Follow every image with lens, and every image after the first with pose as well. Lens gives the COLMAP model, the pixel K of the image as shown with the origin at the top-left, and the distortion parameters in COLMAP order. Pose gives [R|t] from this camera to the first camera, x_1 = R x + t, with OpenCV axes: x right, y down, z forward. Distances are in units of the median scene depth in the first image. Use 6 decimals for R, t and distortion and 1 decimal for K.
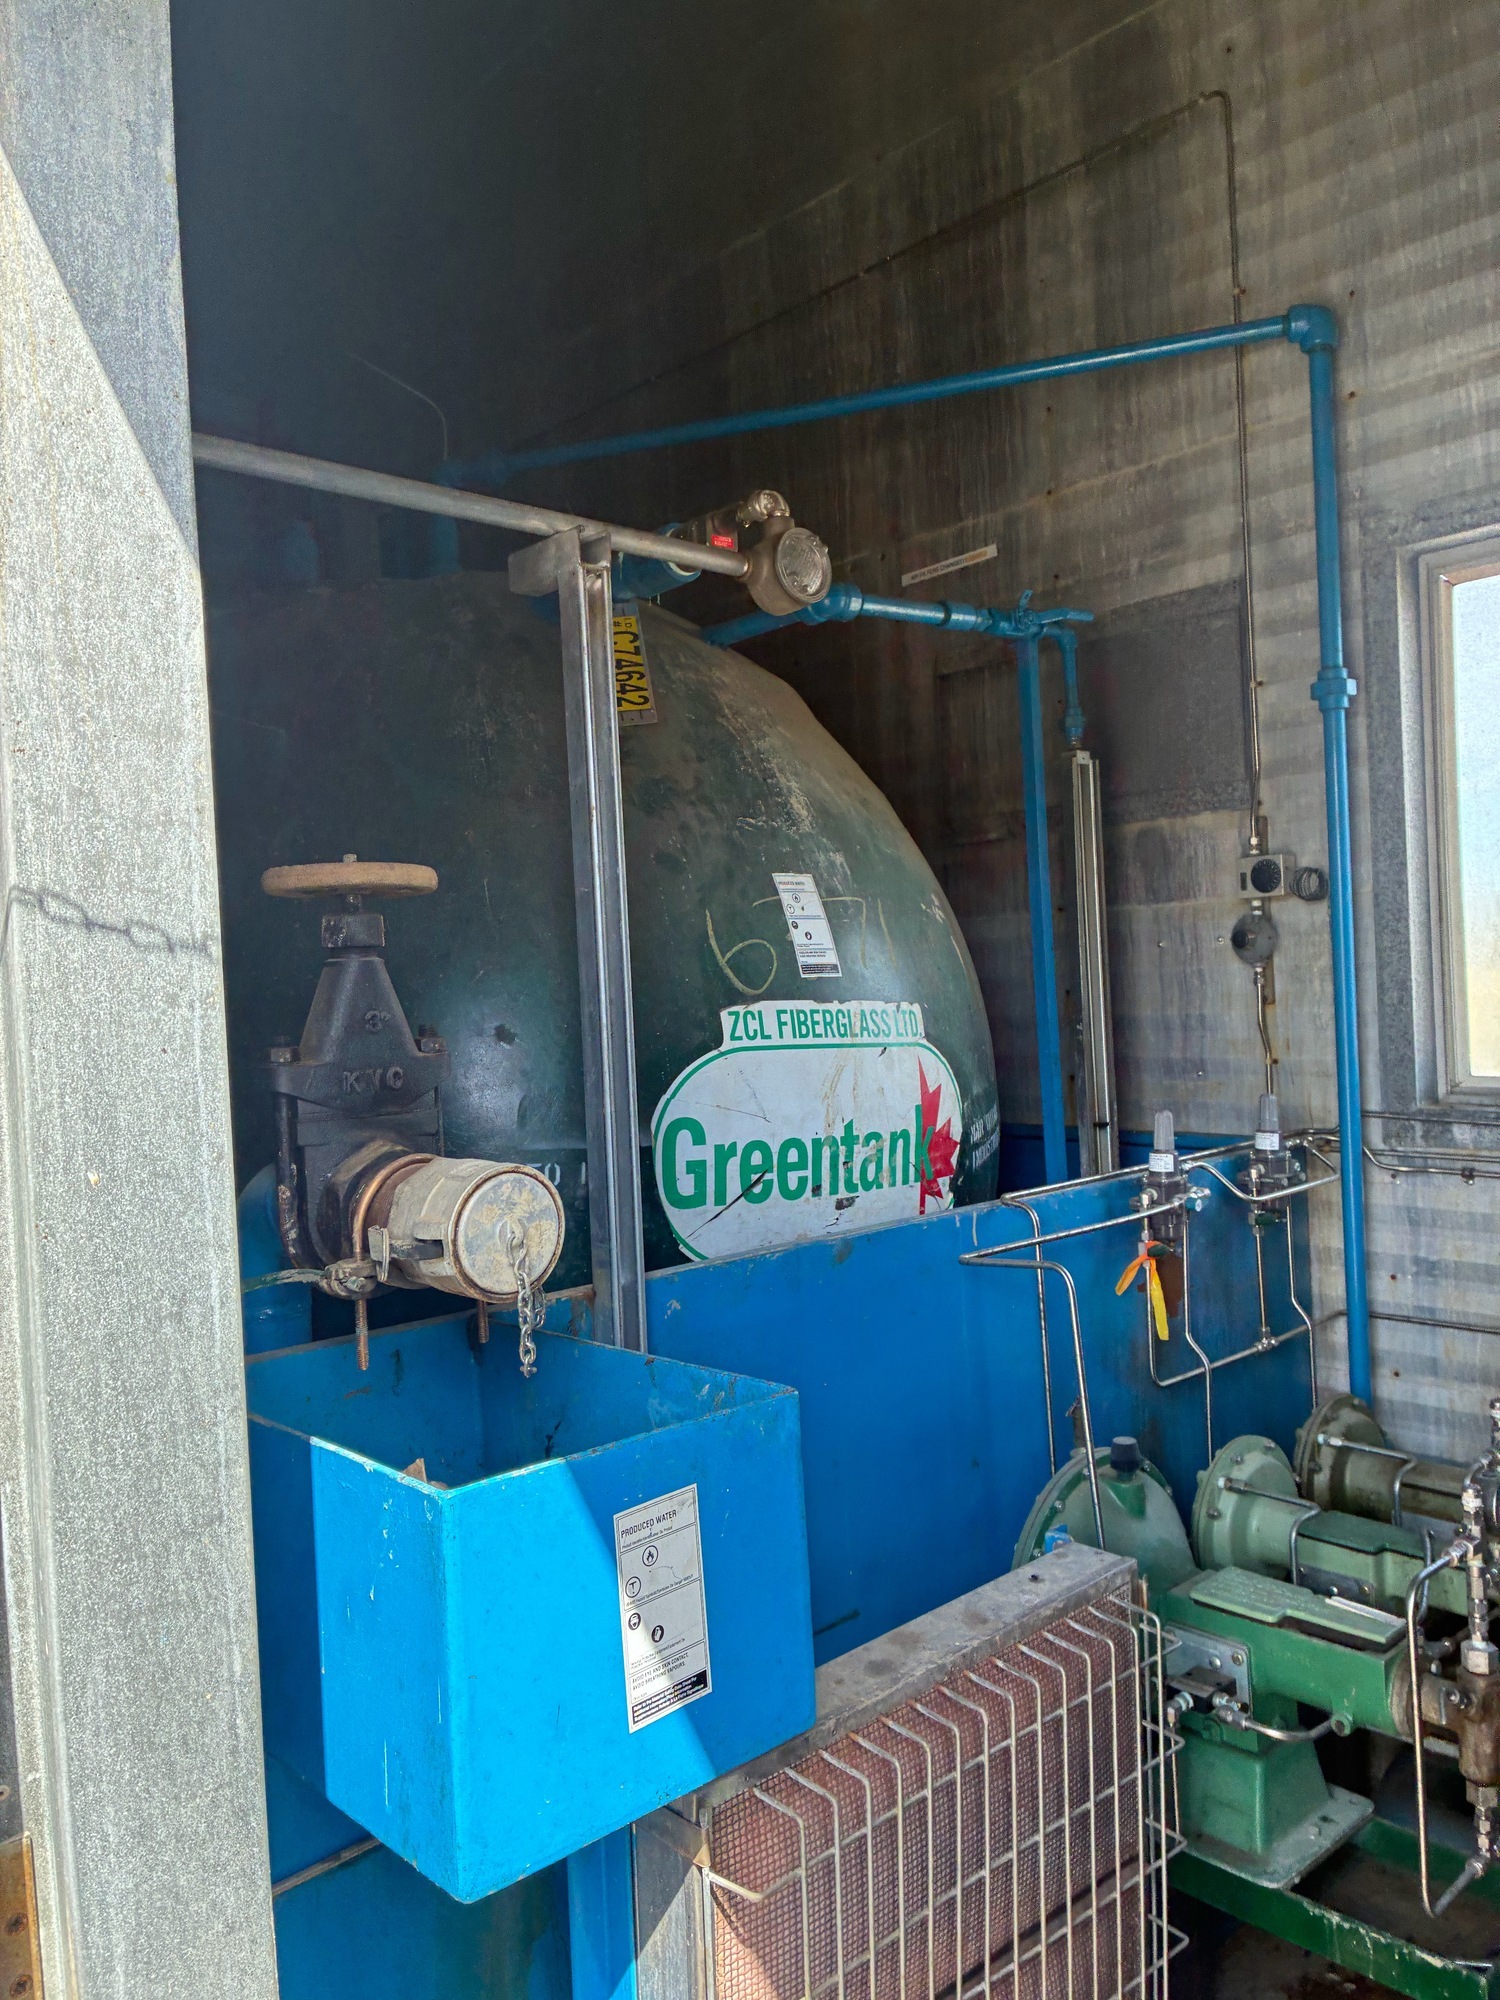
lens RADIAL K [[1509.7, 0, 762.4], [0, 1509.7, 981.1], [0, 0, 1]] dist [0.047940, -0.064233]
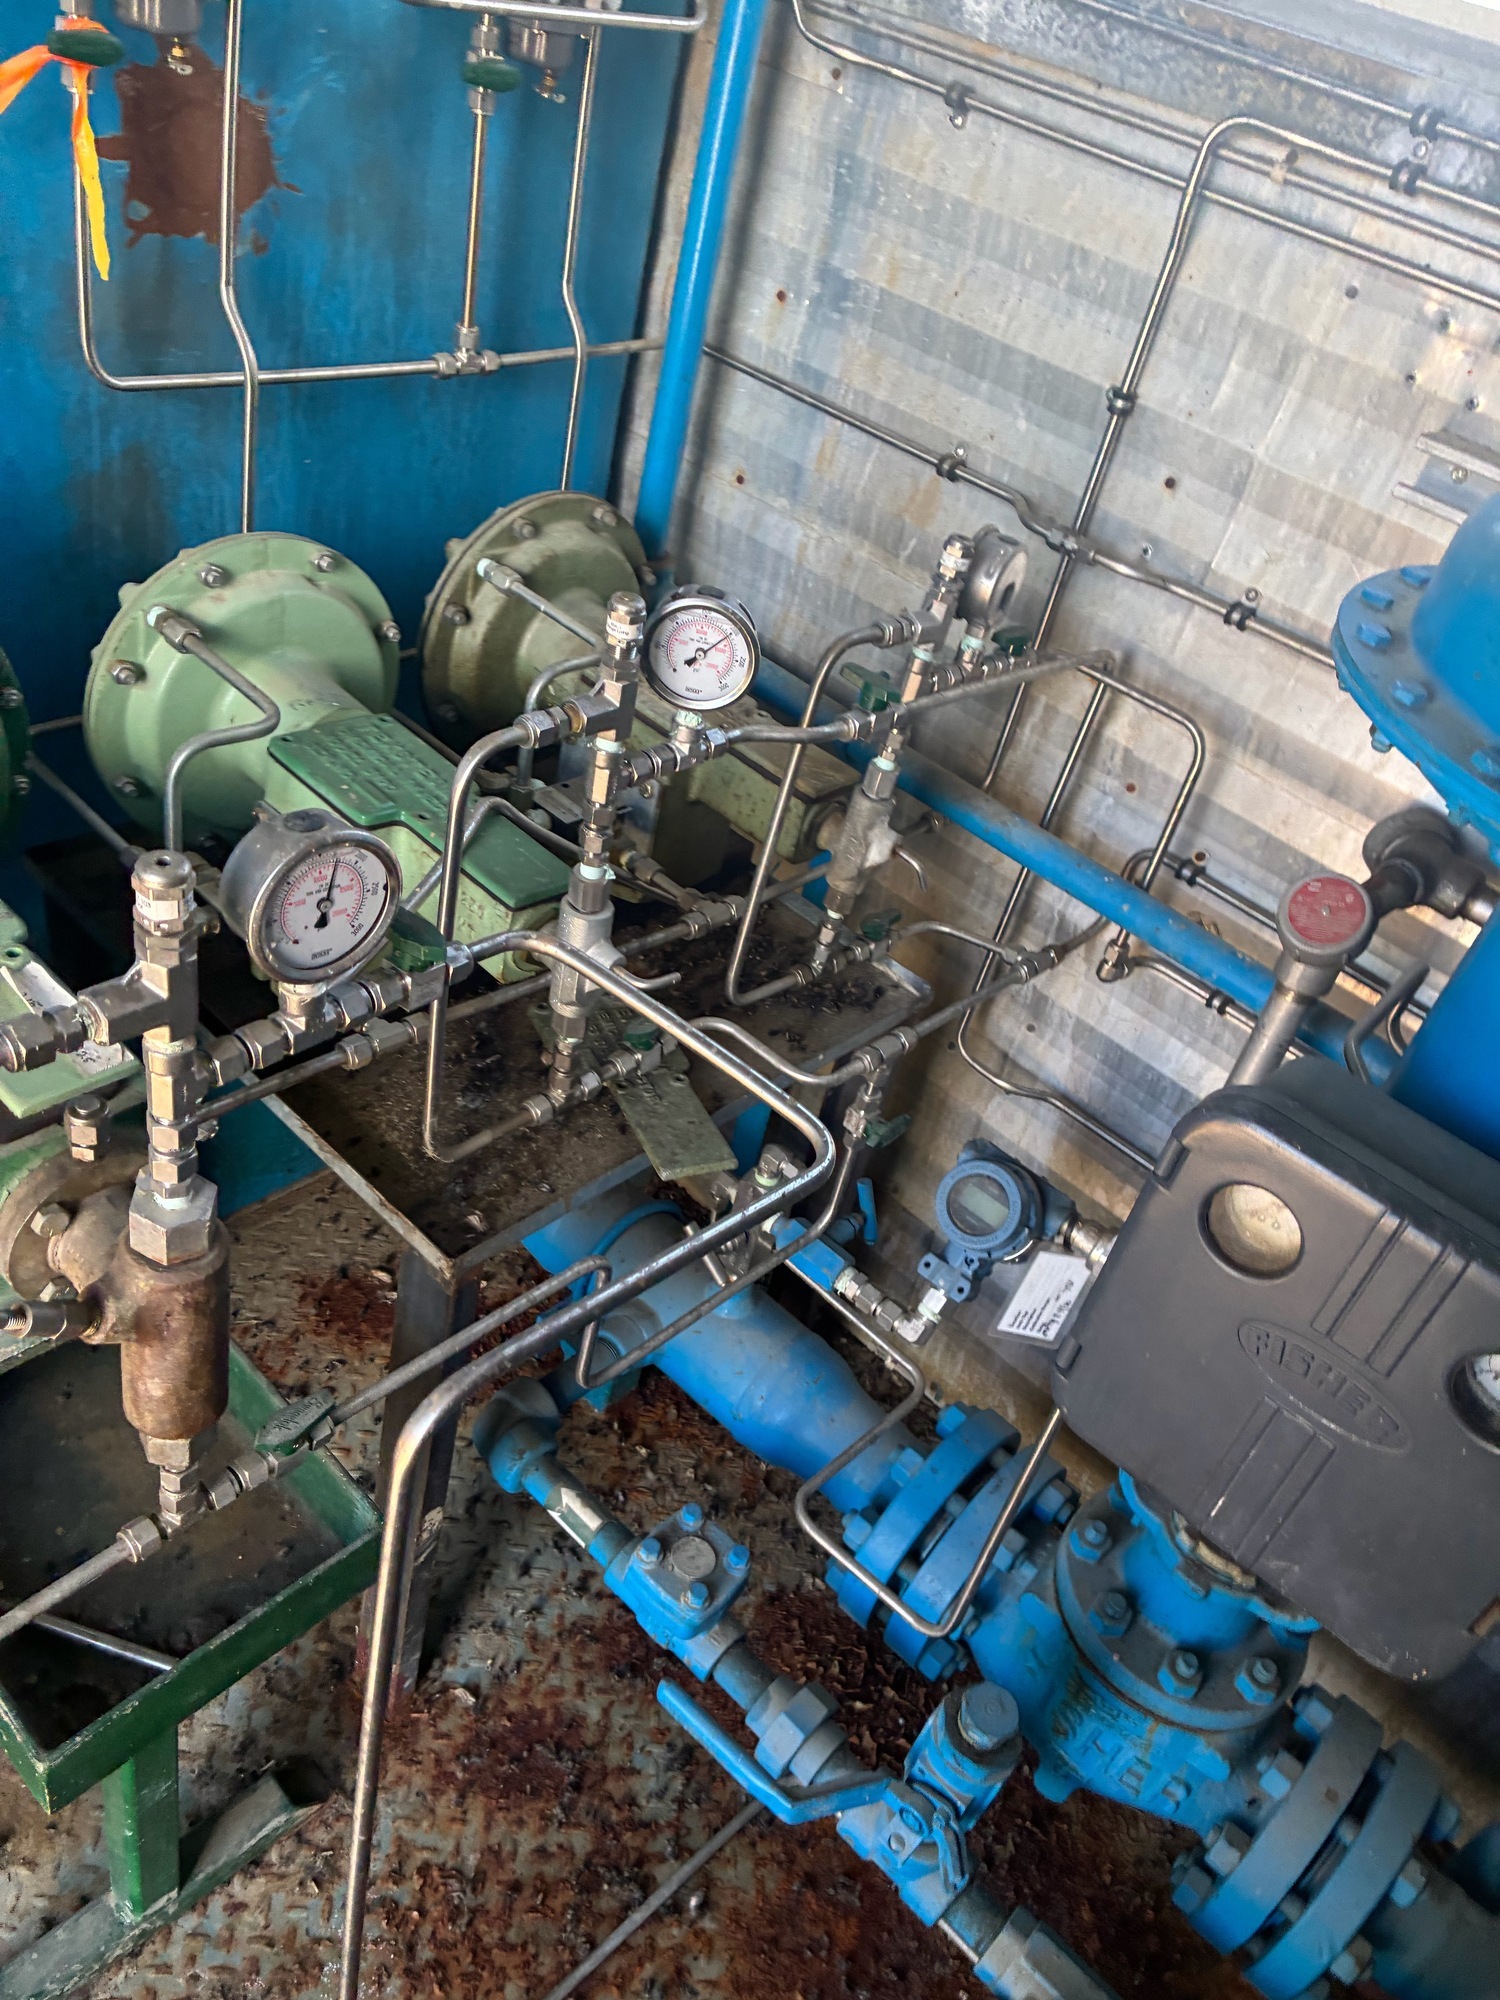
lens RADIAL K [[1509.7, 0, 762.6], [0, 1509.7, 1019.2], [0, 0, 1]] dist [0.047940, -0.064233]
pose [[0.959359, 0.152060, 0.237714, 0.372428], [-0.267044, 0.761471, 0.590635, 0.089737], [-0.091201, -0.630111, 0.771131, 0.512772]]
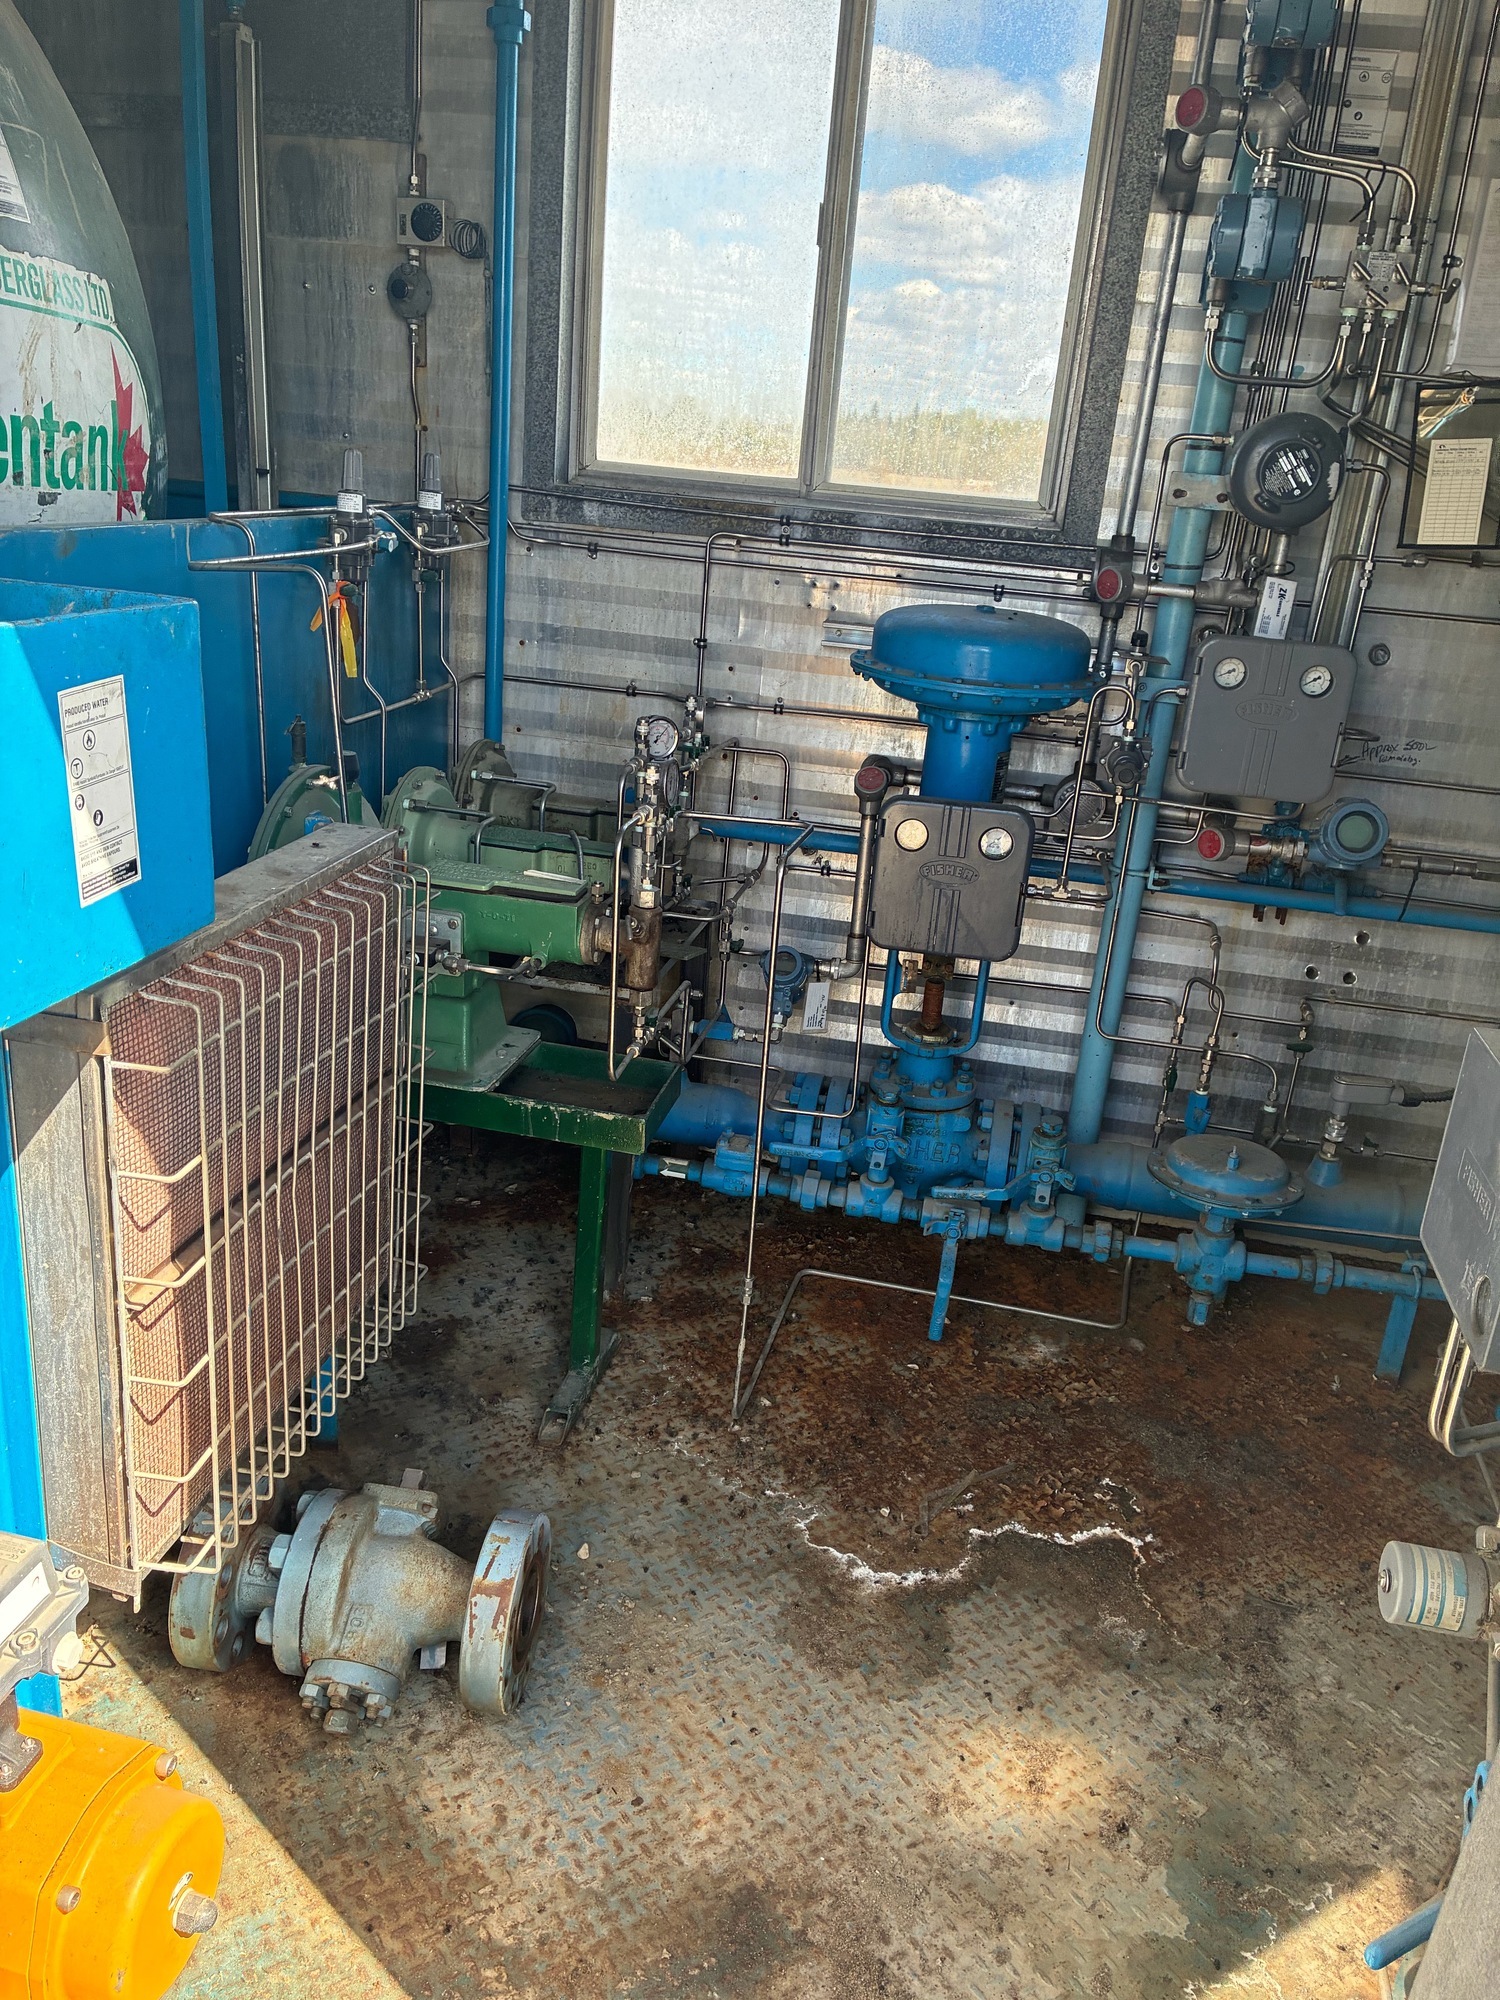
lens RADIAL K [[1509.7, 0, 746.7], [0, 1509.7, 1022.0], [0, 0, 1]] dist [0.047940, -0.064233]
pose [[0.802962, -0.103221, 0.587025, -0.157899], [-0.116897, 0.938489, 0.324920, 0.085696], [-0.584455, -0.329520, 0.741505, -0.020943]]
